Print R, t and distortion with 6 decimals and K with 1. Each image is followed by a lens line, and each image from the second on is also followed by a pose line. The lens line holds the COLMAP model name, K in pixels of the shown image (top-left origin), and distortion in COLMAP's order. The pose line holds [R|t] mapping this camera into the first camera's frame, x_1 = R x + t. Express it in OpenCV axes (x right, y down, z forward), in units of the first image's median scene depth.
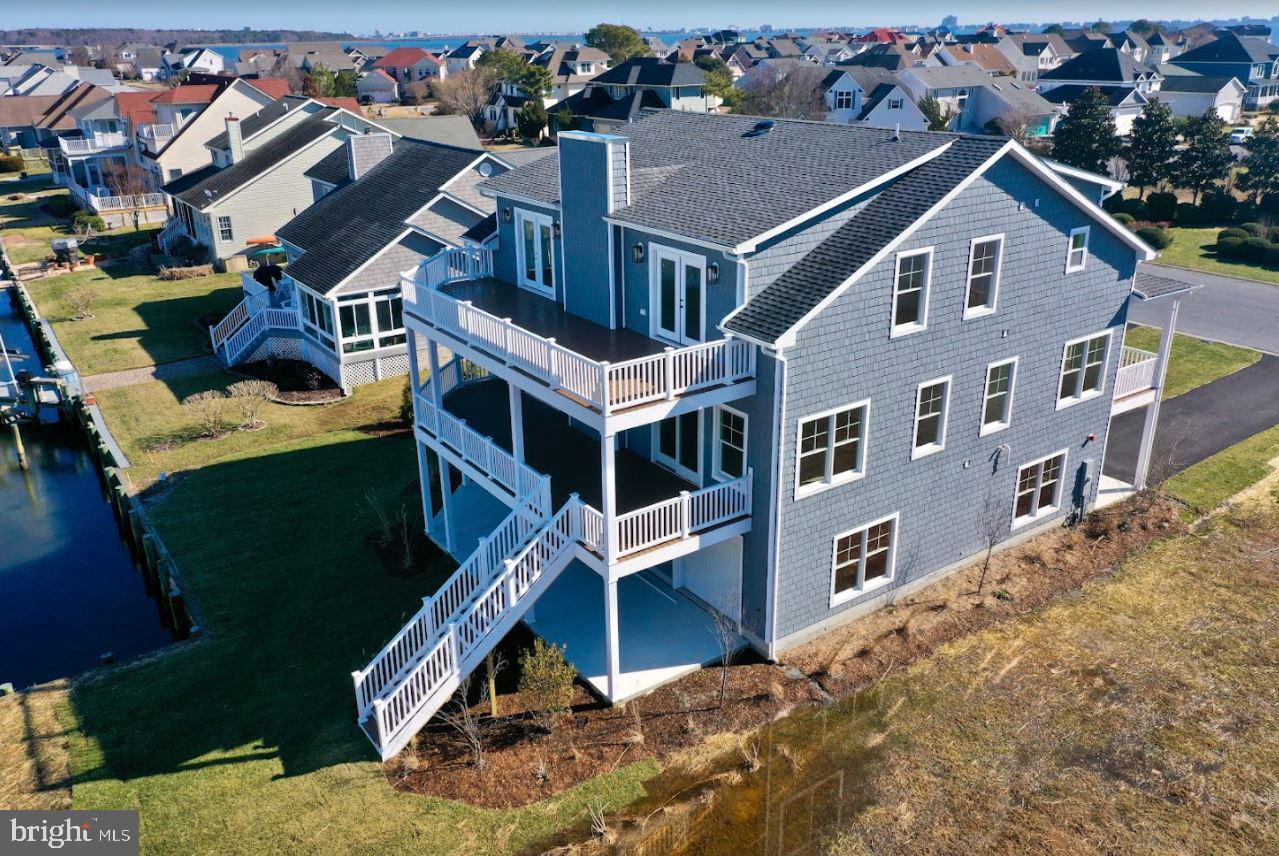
lens RADIAL K [[999.3, 0, 643.1], [0, 999.3, 429.6], [0, 0, 1]] dist [-0.005827, 0.016057]
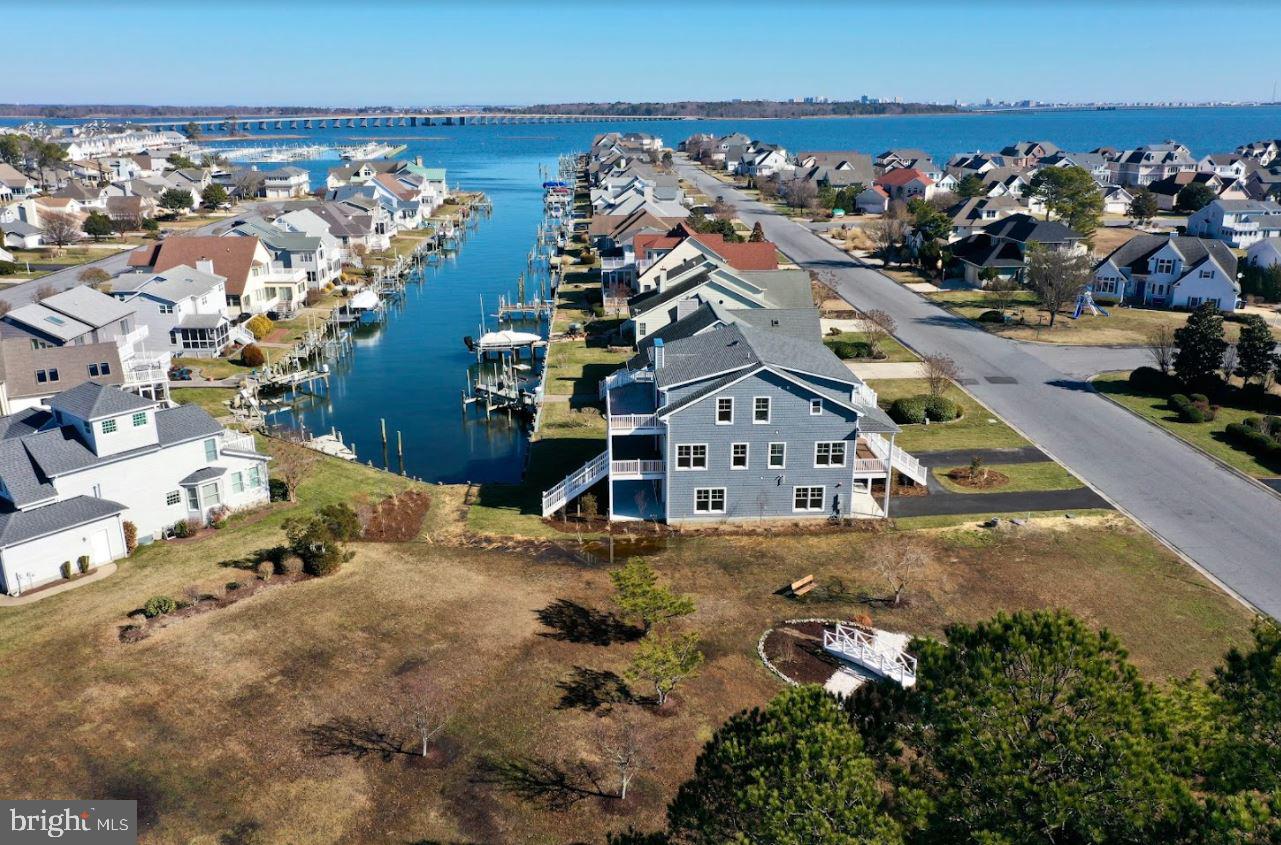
lens RADIAL K [[974.1, 0, 644.4], [0, 974.1, 421.9], [0, 0, 1]] dist [0.008171, 0.005472]
pose [[0.851029, 0.167884, -0.497559, 1.200175], [-0.201318, 0.979428, -0.013861, -0.012559], [0.484996, 0.111964, 0.867320, -1.298802]]
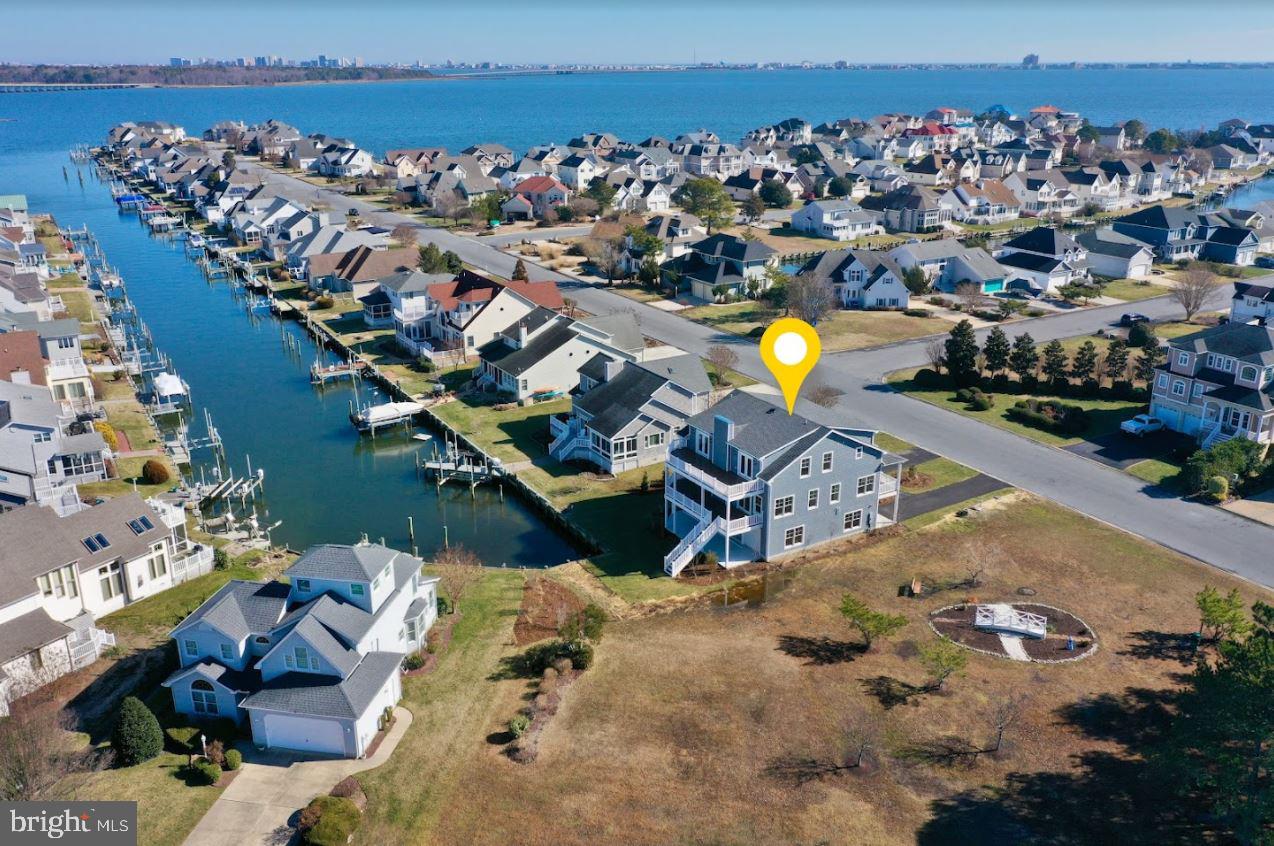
lens RADIAL K [[995.4, 0, 636.0], [0, 995.4, 420.7], [0, 0, 1]] dist [-0.005827, 0.016057]
pose [[0.997090, 0.031368, -0.069484, -0.101688], [-0.034662, 0.998306, -0.046720, -0.091062], [0.067901, 0.048993, 0.996488, -2.323176]]
